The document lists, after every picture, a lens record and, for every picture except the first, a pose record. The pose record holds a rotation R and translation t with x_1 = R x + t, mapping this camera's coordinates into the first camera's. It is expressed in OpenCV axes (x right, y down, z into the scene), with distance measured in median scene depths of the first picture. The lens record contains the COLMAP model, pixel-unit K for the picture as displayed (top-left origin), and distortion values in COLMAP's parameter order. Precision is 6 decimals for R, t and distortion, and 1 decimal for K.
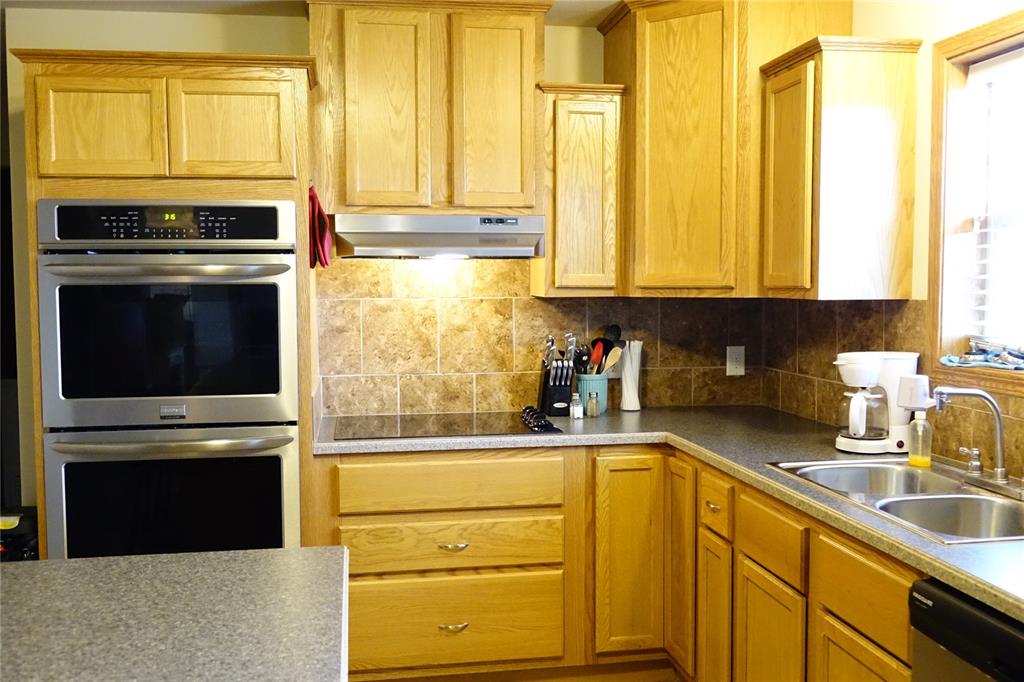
lens RADIAL K [[988.2, 0, 510.1], [0, 988.2, 342.8], [0, 0, 1]] dist [-0.010602, 0.000000]
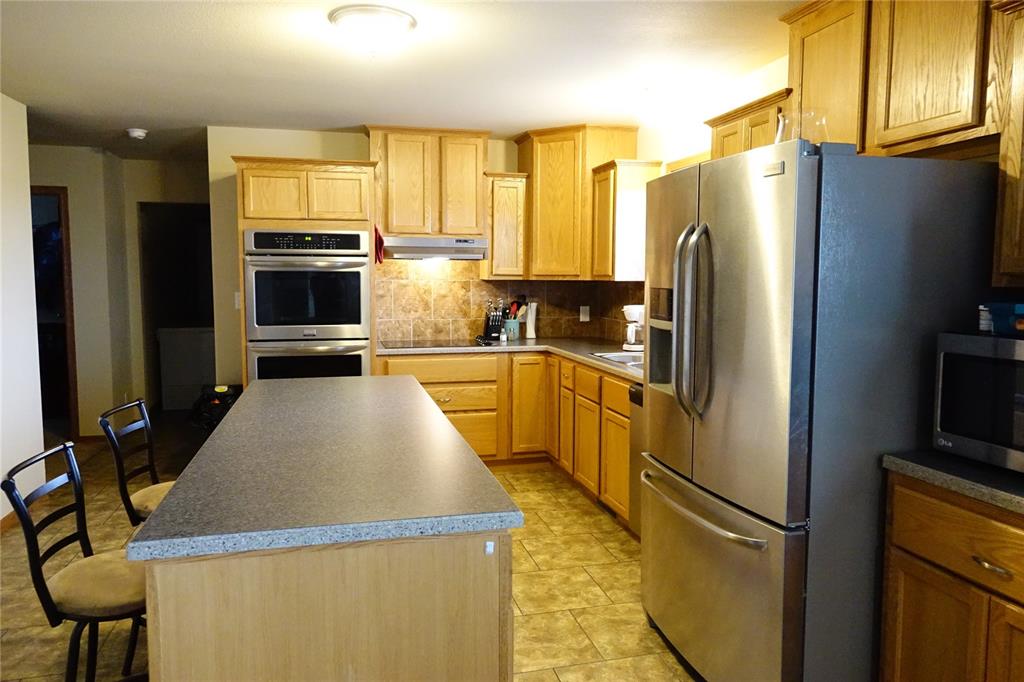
lens RADIAL K [[703.8, 0, 514.4], [0, 703.8, 341.1], [0, 0, 1]] dist [0.031368, -0.002990]
pose [[0.996403, 0.000145, 0.084739, -0.033611], [-0.002905, 0.999469, 0.032456, 0.033644], [-0.084689, -0.032585, 0.995874, -0.455656]]
